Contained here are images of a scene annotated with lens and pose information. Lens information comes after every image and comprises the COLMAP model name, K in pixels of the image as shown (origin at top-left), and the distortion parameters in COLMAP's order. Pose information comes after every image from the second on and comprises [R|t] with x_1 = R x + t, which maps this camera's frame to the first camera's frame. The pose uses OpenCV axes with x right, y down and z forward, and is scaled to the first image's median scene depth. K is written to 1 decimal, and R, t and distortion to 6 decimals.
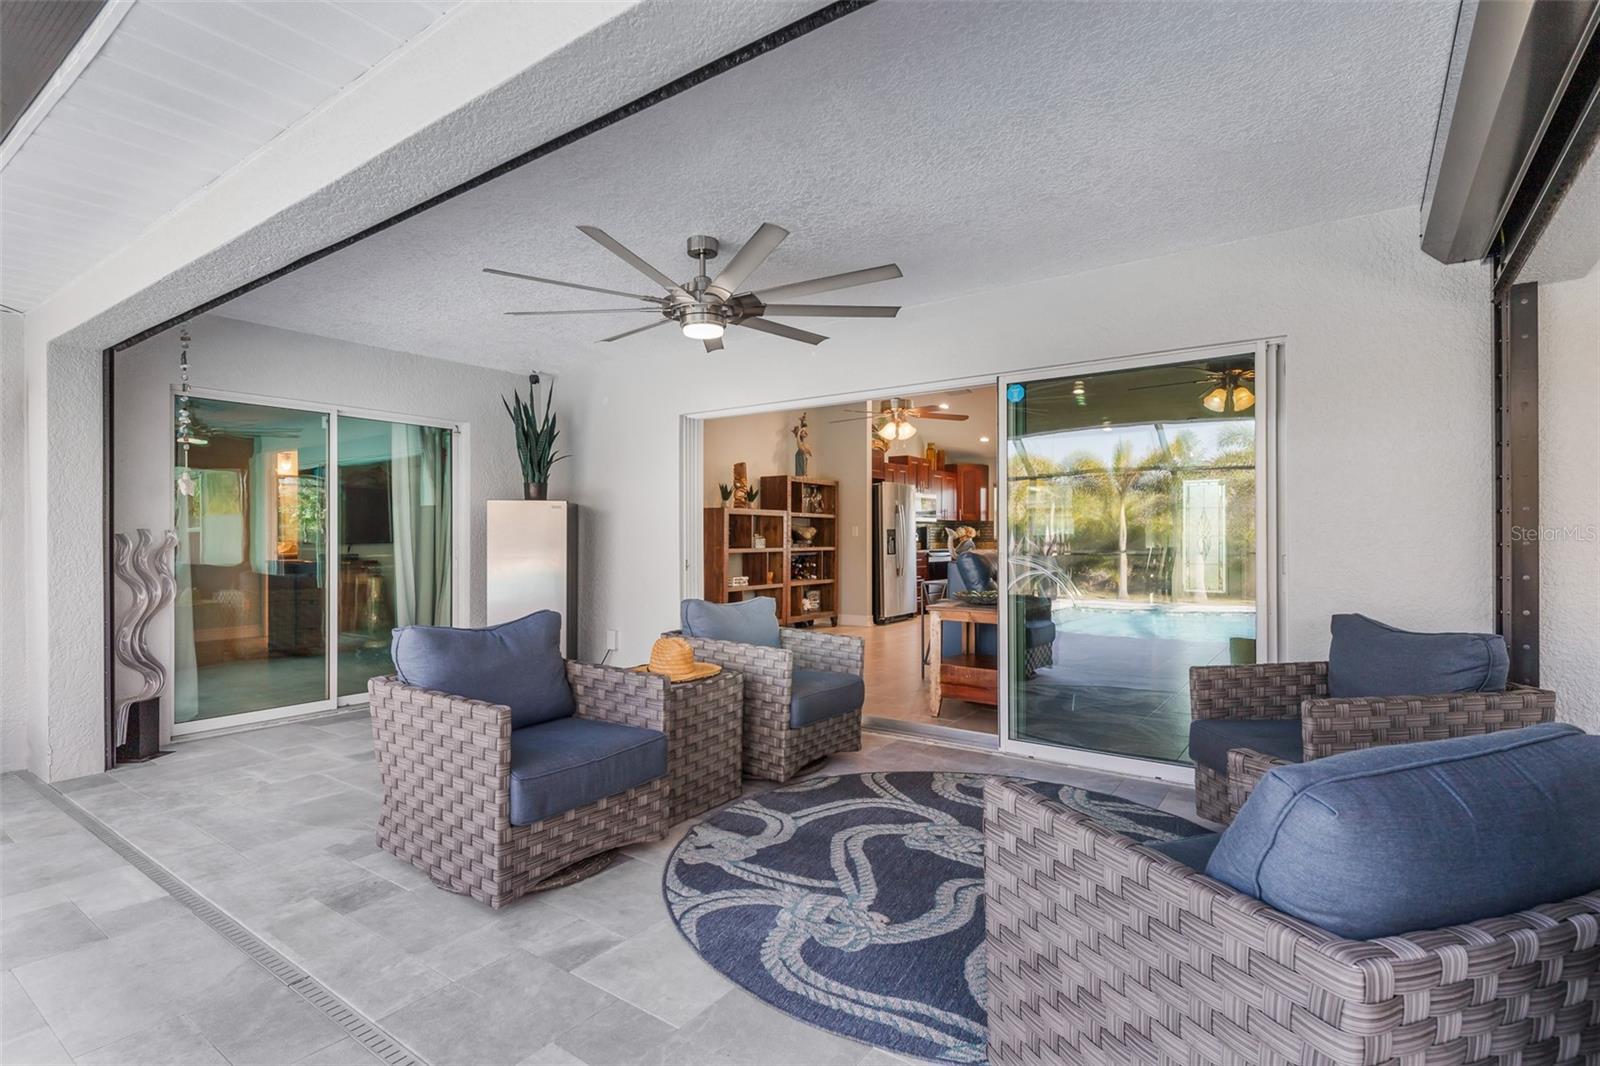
lens RADIAL K [[776.4, 0, 797.4], [0, 776.4, 541.0], [0, 0, 1]] dist [0.002406, -0.000411]
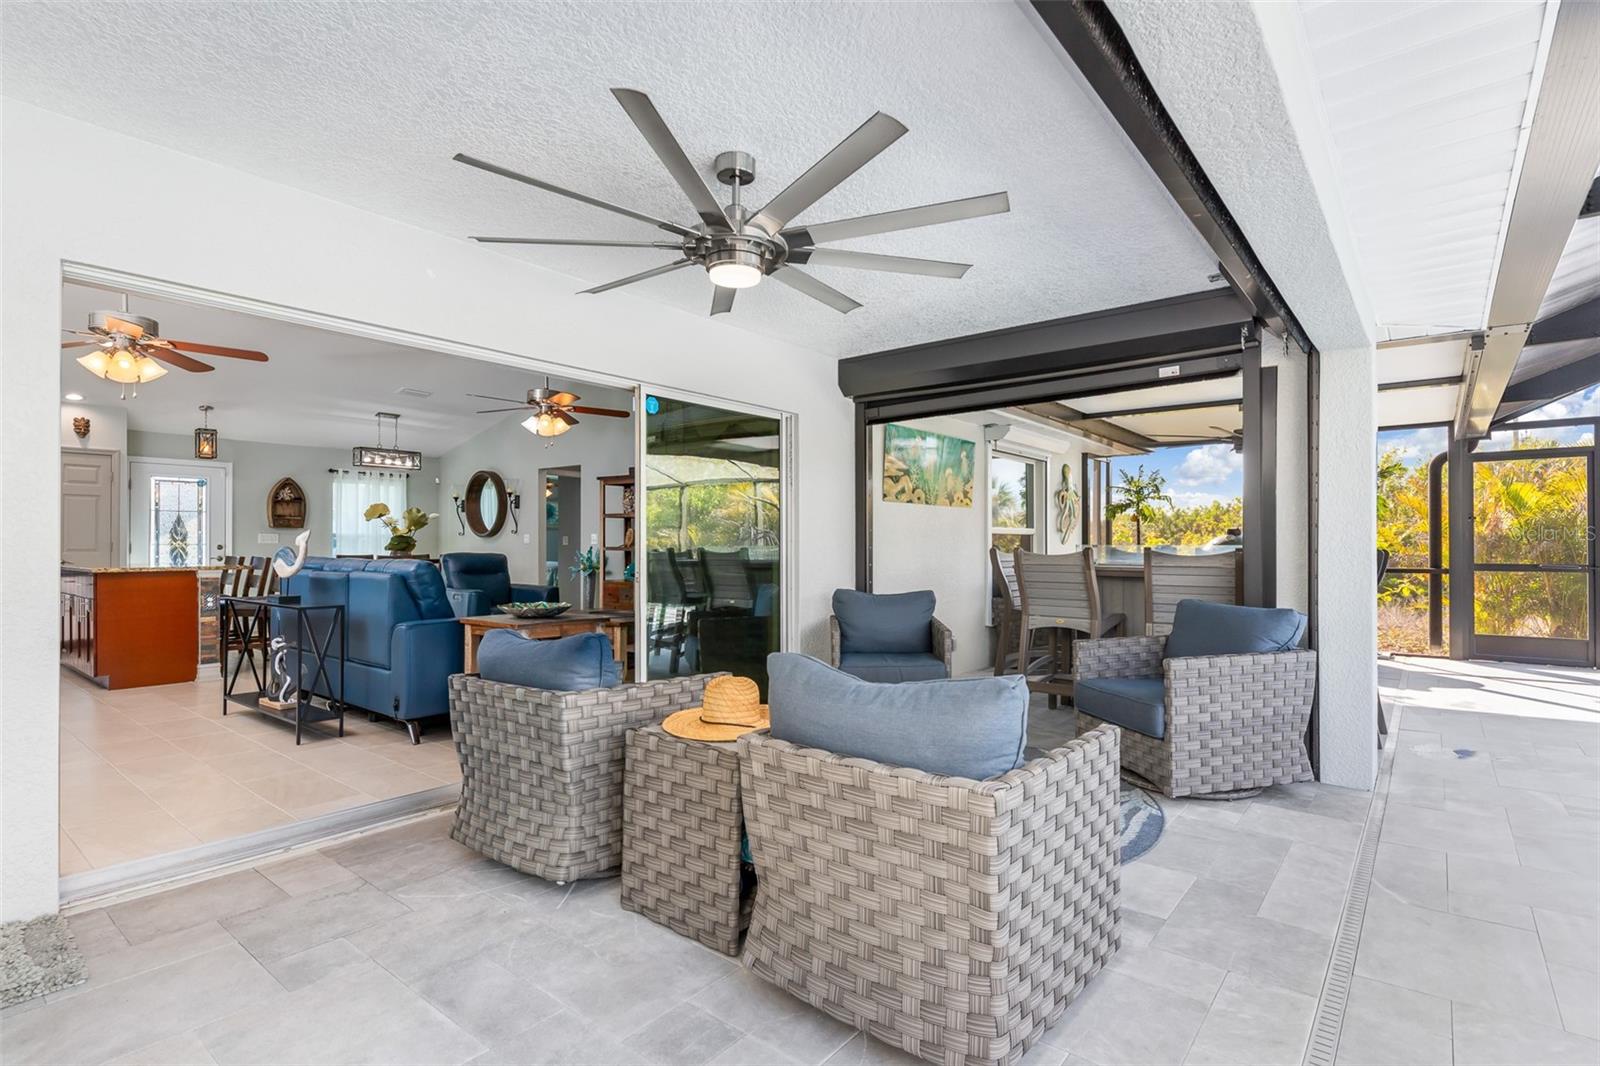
lens RADIAL K [[781.7, 0, 791.2], [0, 781.7, 546.0], [0, 0, 1]] dist [-0.000409, -0.000256]
pose [[0.067341, 0.004720, 0.997719, -0.532321], [0.003100, 0.999983, -0.004940, 0.003397], [-0.997725, 0.003426, 0.067326, 0.527876]]
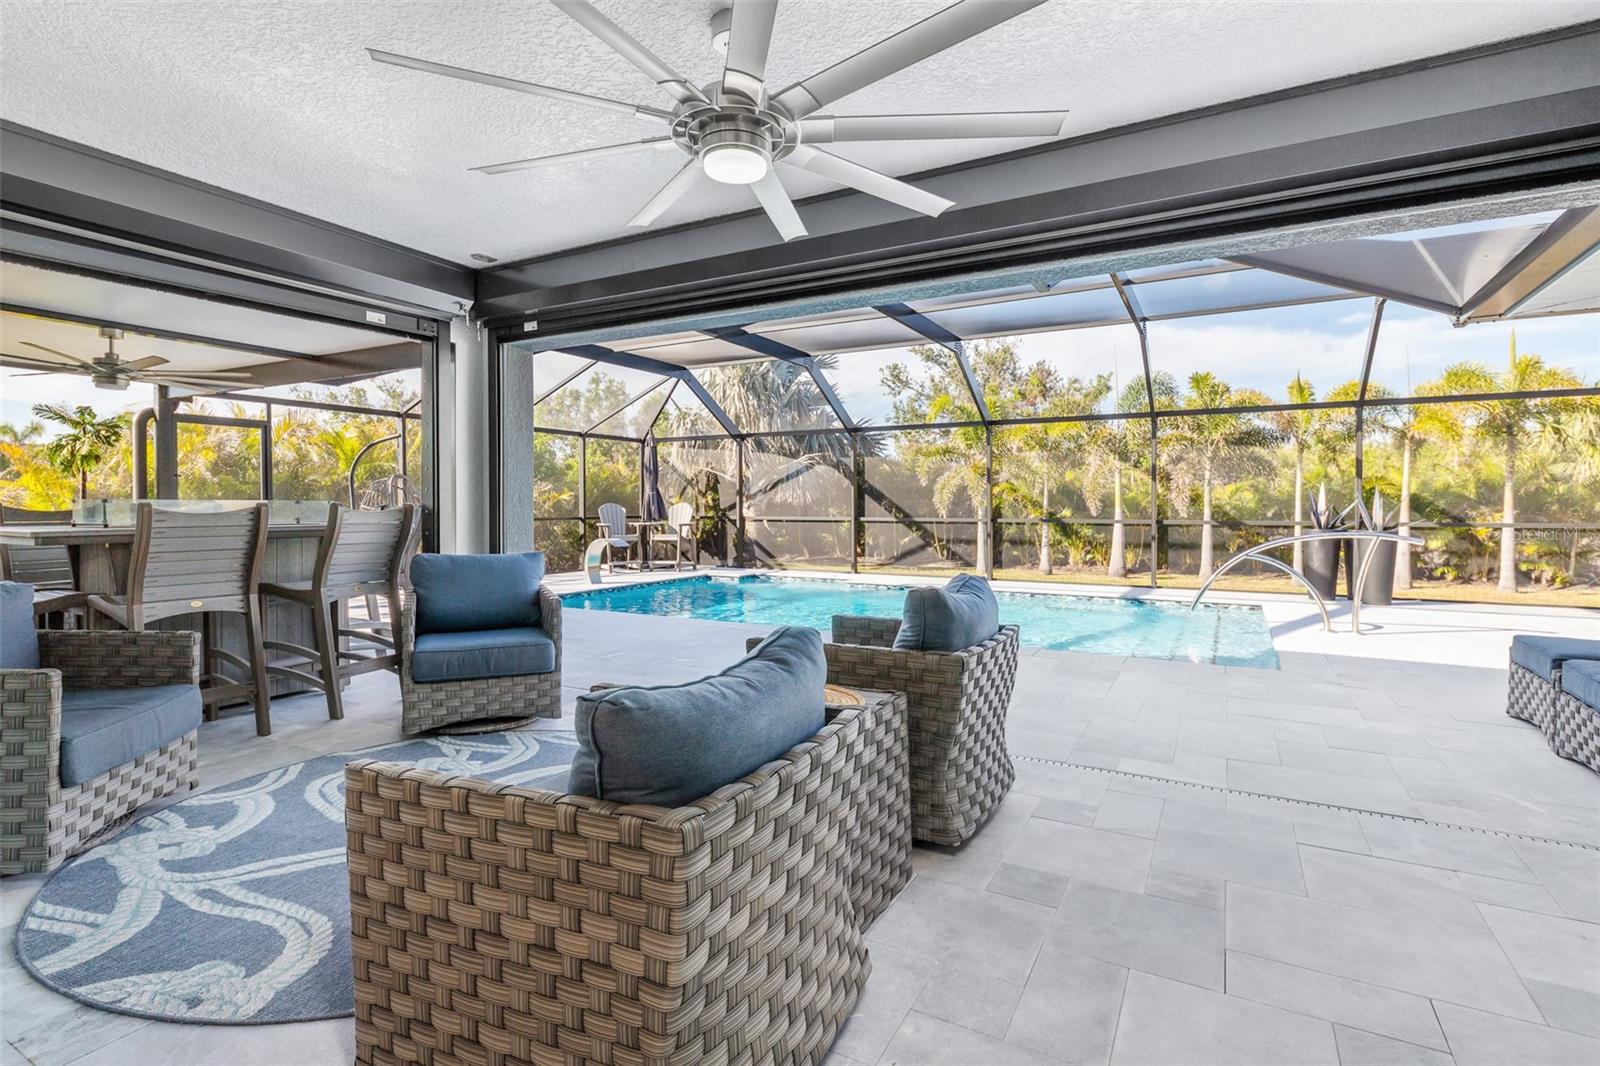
lens RADIAL K [[770.9, 0, 795.5], [0, 770.9, 523.8], [0, 0, 1]] dist [-0.000470, -0.000883]
pose [[-0.994213, 0.006332, -0.107236, -0.061369], [0.003263, 0.999581, 0.028766, 0.001891], [0.107373, 0.028250, -0.993817, 0.967820]]
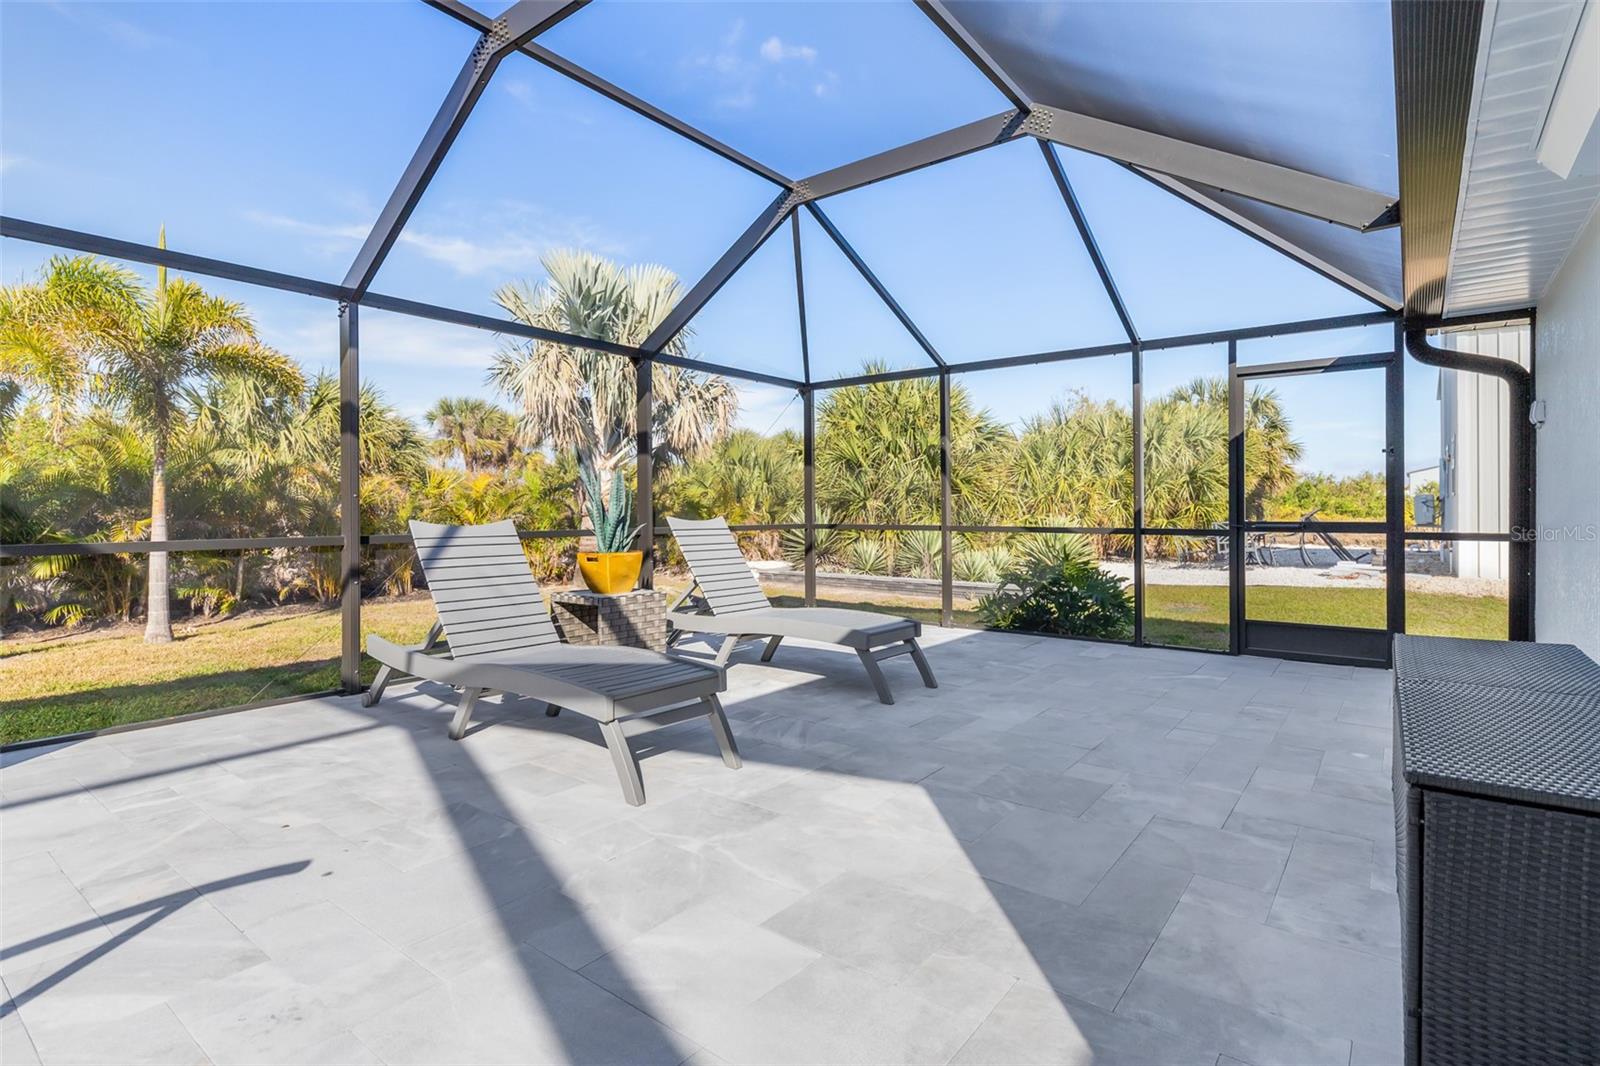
lens RADIAL K [[786.3, 0, 792.5], [0, 786.3, 503.4], [0, 0, 1]] dist [0.000126, -0.000551]
pose [[-0.038497, -0.004049, -0.999251, -0.900423], [-0.004966, 0.999980, -0.003860, 0.012840], [0.999246, 0.004814, -0.038516, 0.237501]]
